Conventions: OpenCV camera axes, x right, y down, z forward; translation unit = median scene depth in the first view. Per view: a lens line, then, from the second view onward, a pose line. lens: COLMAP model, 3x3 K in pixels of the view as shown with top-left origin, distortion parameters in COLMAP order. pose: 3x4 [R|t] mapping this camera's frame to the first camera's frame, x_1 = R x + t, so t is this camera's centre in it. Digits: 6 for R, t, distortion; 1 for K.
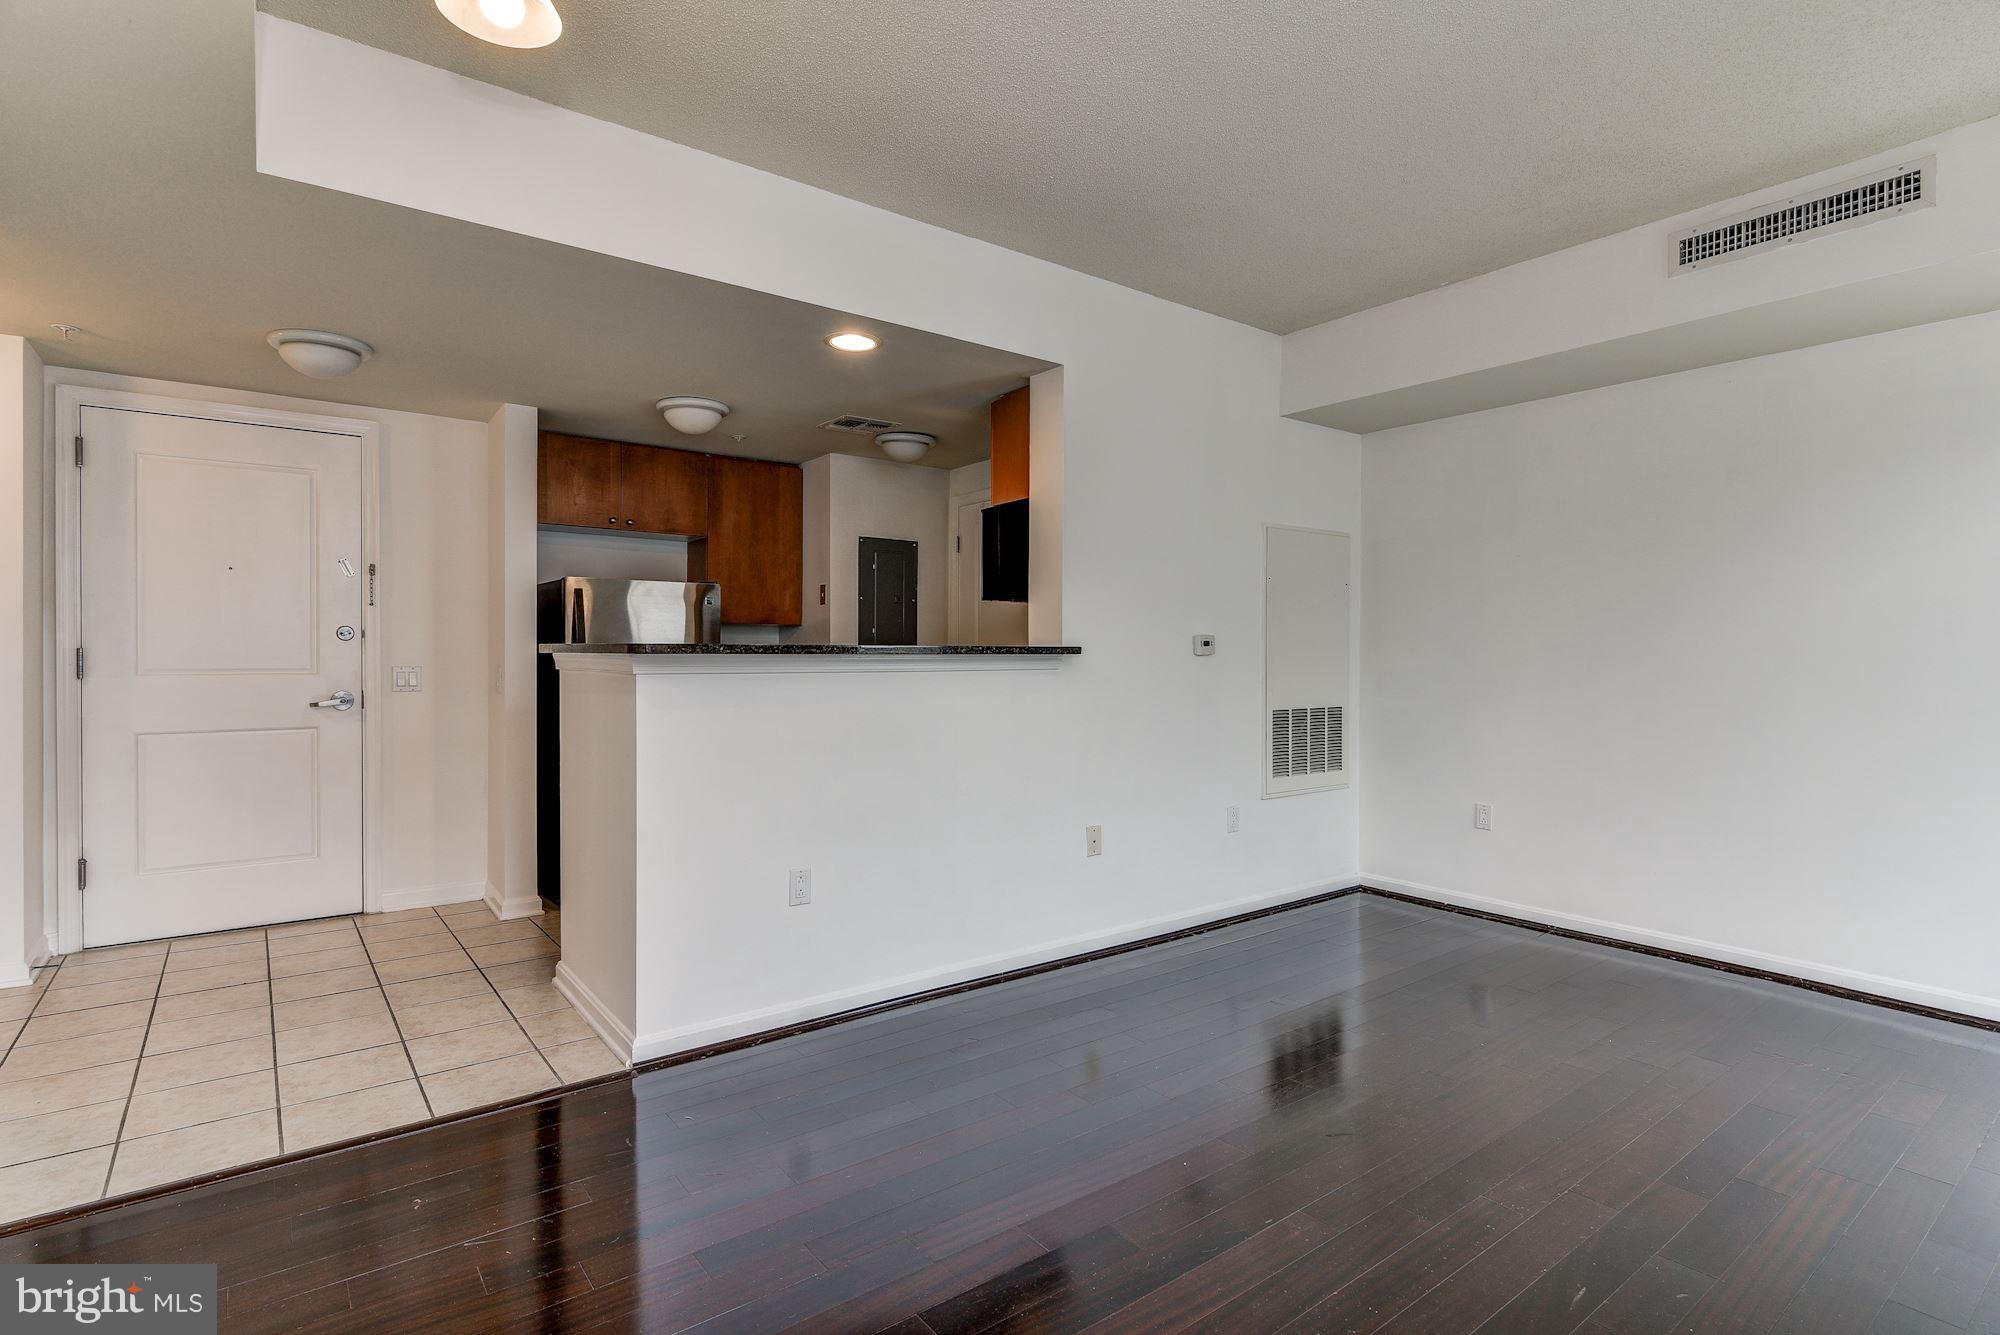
lens RADIAL K [[973.8, 0, 992.8], [0, 973.8, 667.0], [0, 0, 1]] dist [-0.004365, -0.001872]
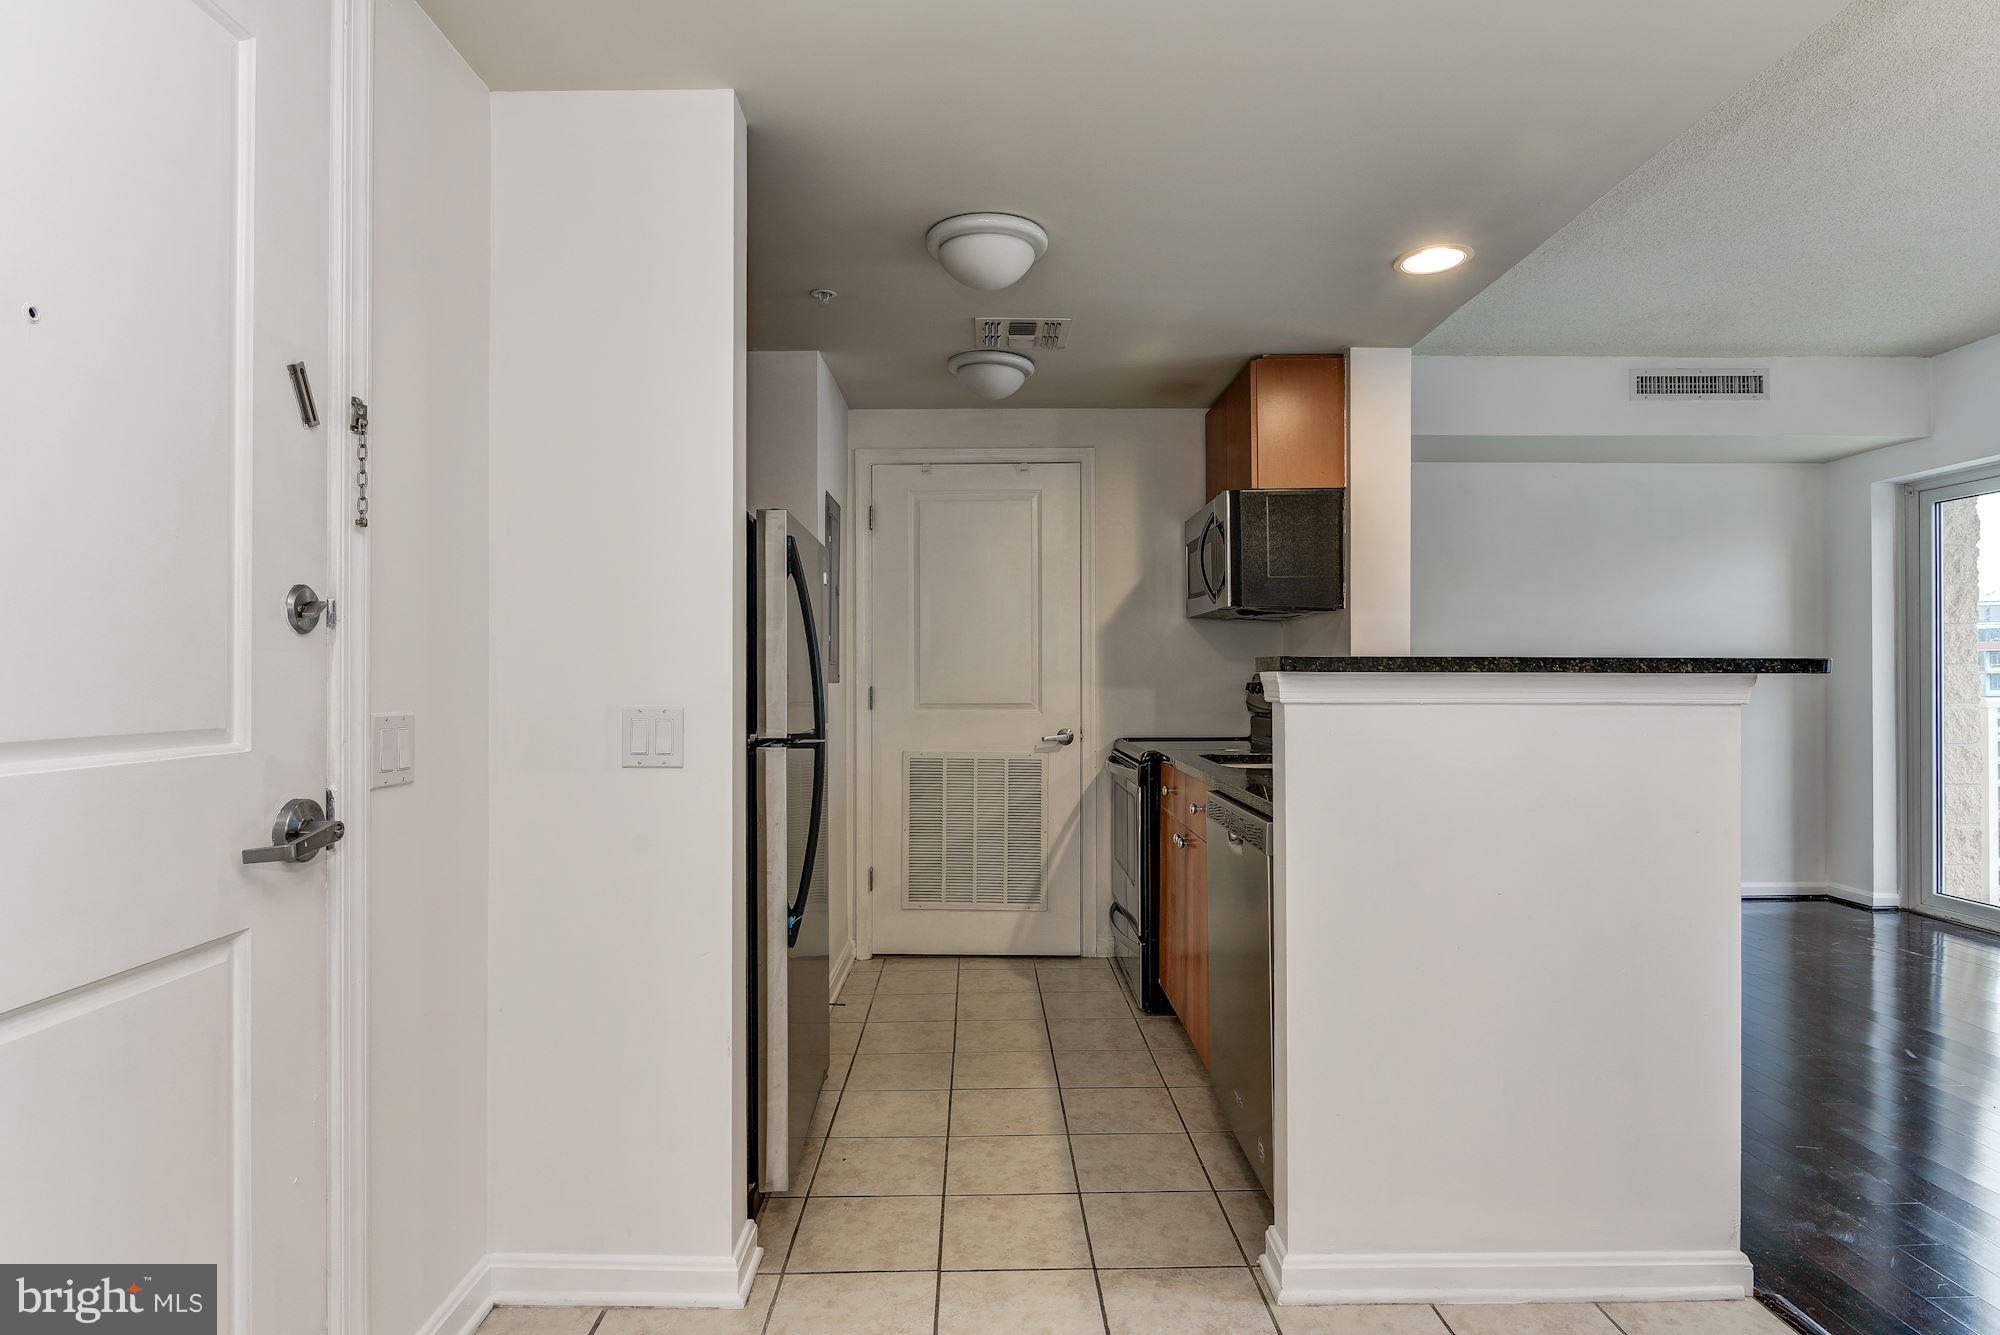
lens RADIAL K [[1069.3, 0, 1014.9], [0, 1069.3, 668.8], [0, 0, 1]] dist [-0.009699, 0.001499]
pose [[0.593221, 0.001916, 0.805037, -0.903008], [0.011573, 0.999874, -0.010907, -0.010836], [-0.804956, 0.015787, 0.593124, 0.704532]]
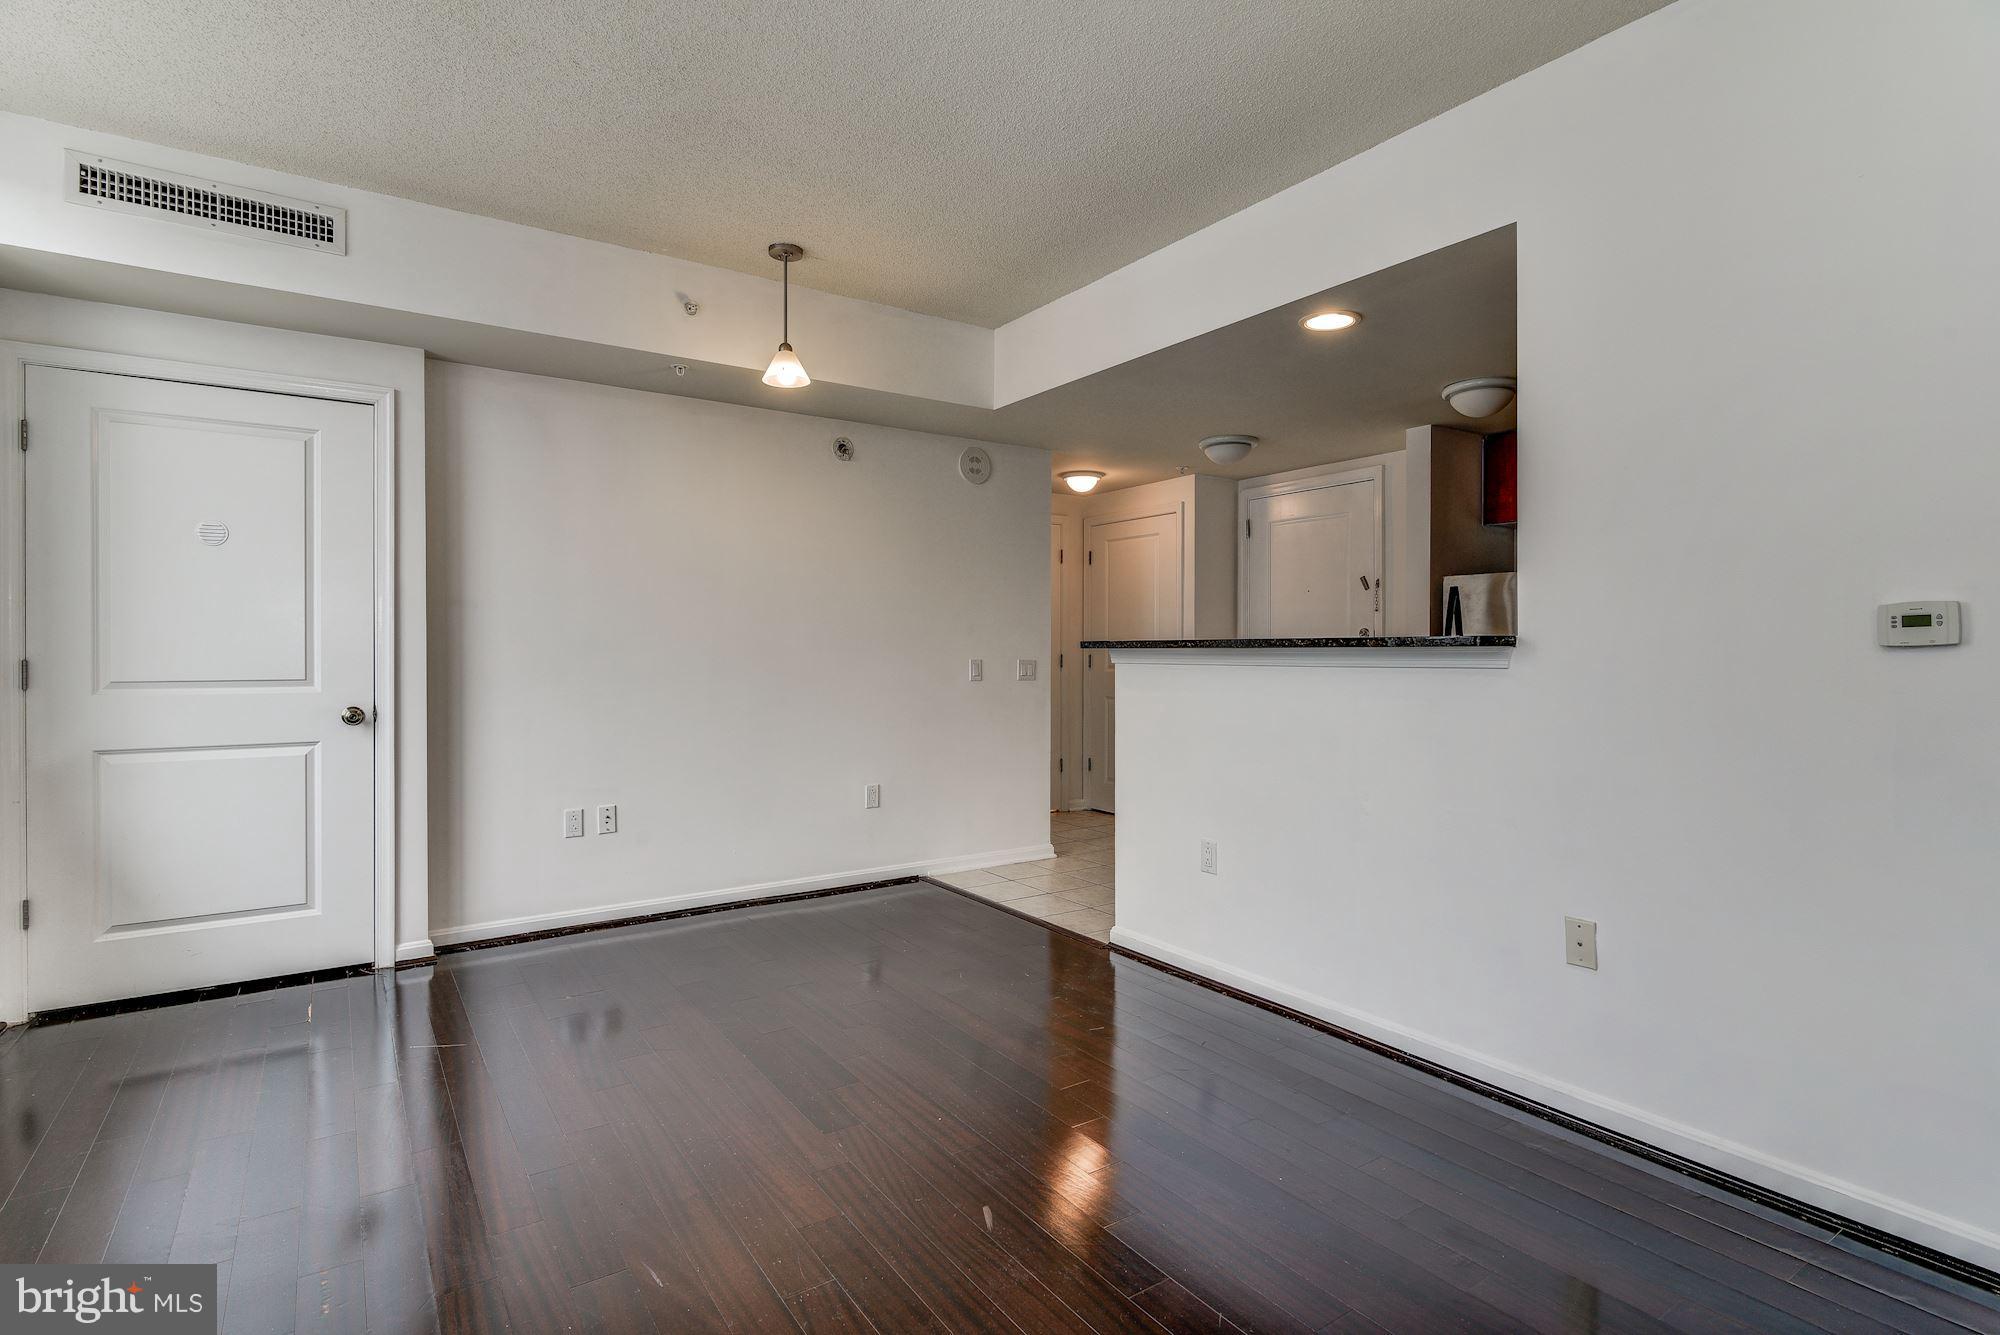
lens RADIAL K [[973.8, 0, 1018.2], [0, 973.8, 656.8], [0, 0, 1]] dist [-0.004365, -0.001872]
pose [[-0.046762, 0.007121, -0.998881, 0.747195], [-0.012408, 0.999893, 0.007709, -0.007236], [0.998829, 0.012754, -0.046669, 0.671791]]
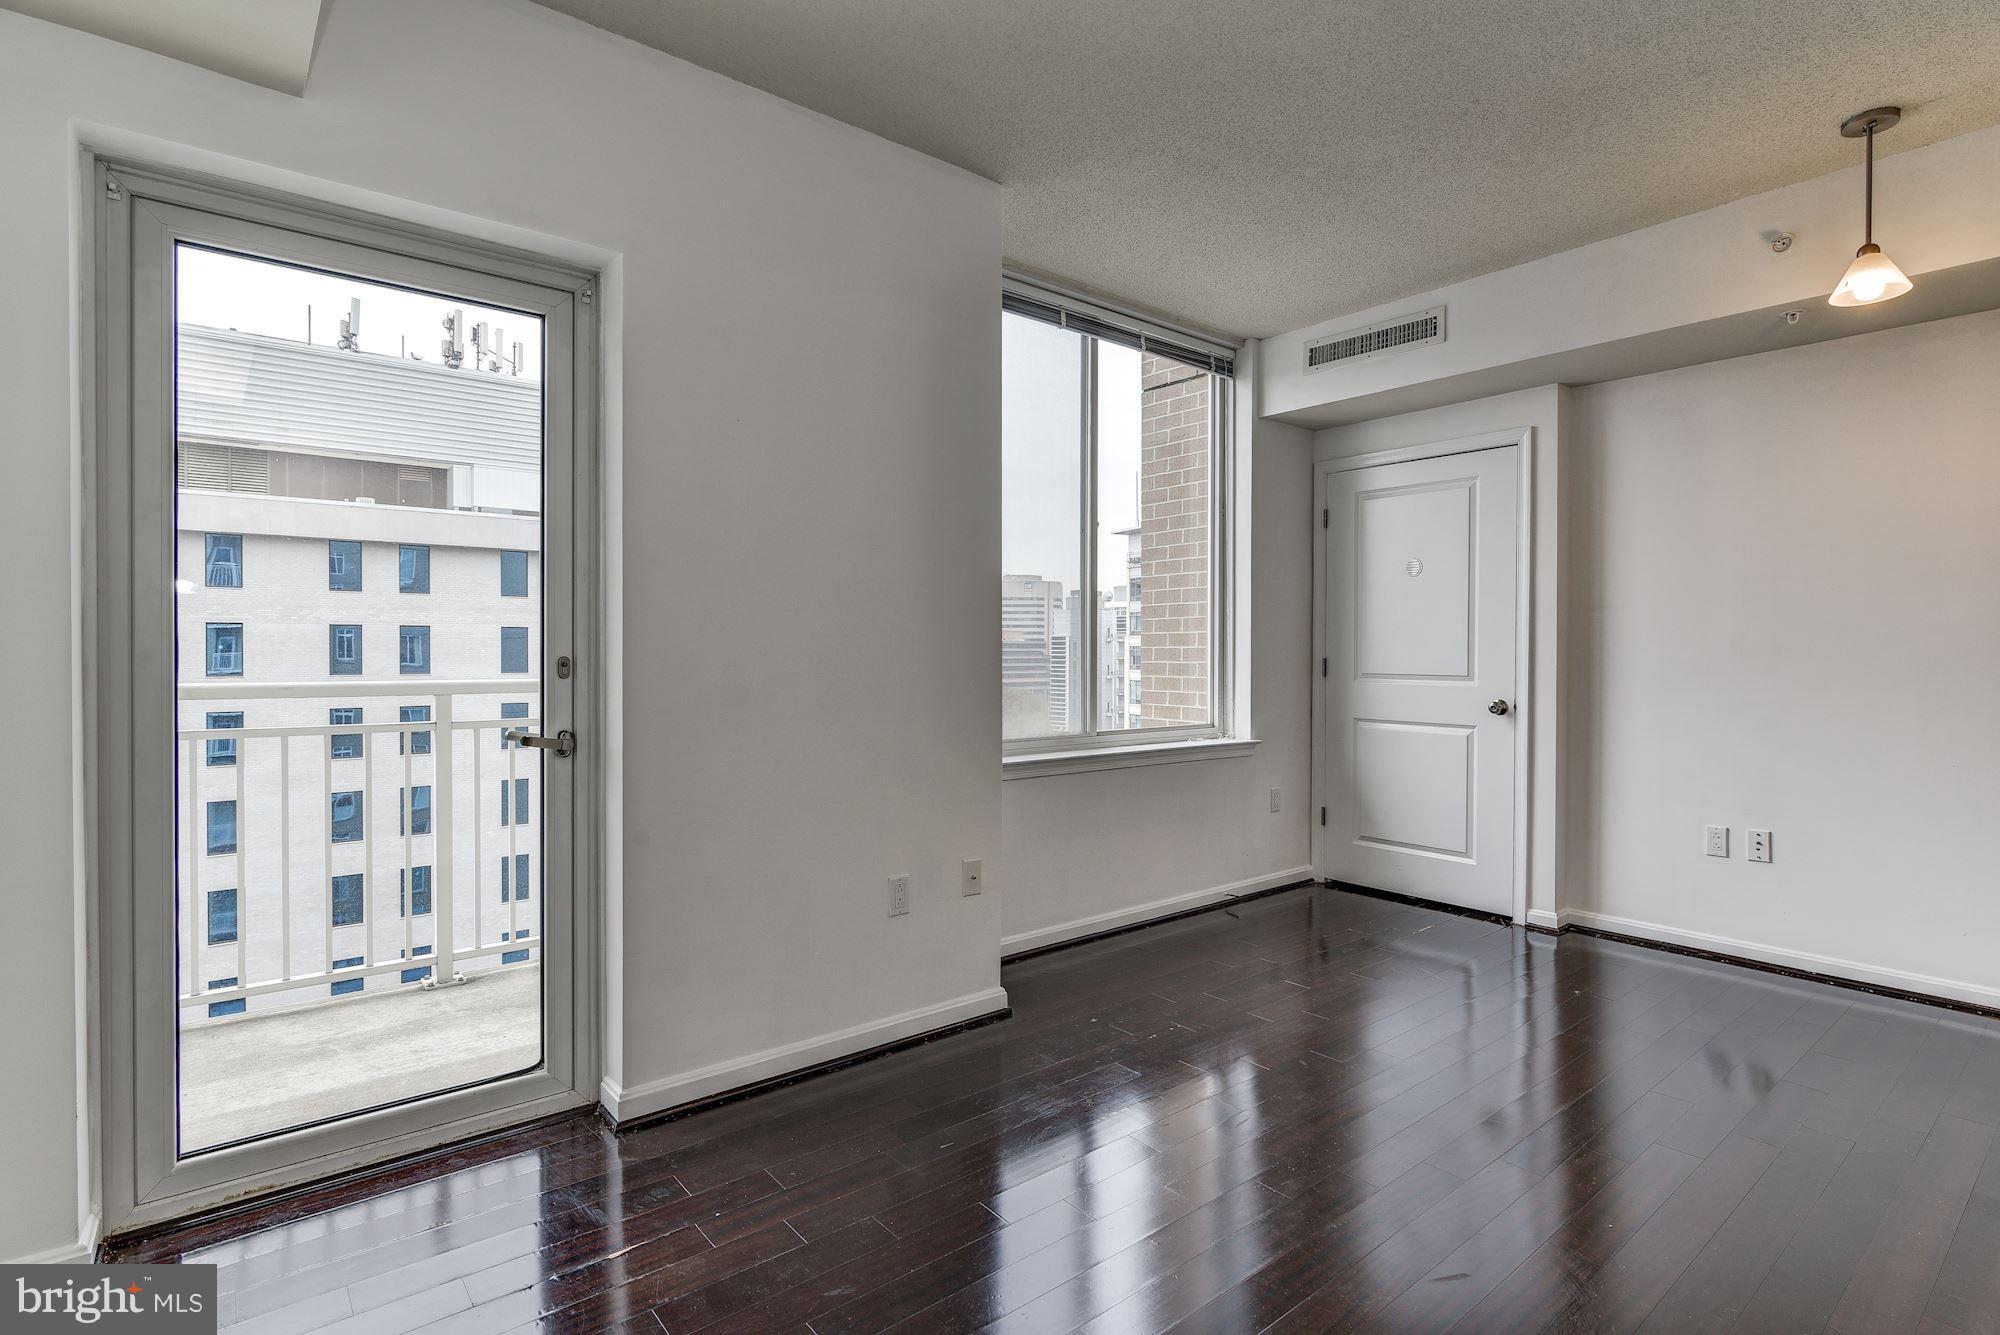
lens RADIAL K [[973.8, 0, 996.1], [0, 973.8, 661.2], [0, 0, 1]] dist [-0.004365, -0.001872]
pose [[-0.999737, -0.004027, -0.022559, 0.455713], [-0.004543, 0.999727, 0.022902, -0.011718], [0.022461, 0.022998, -0.999483, 1.100531]]
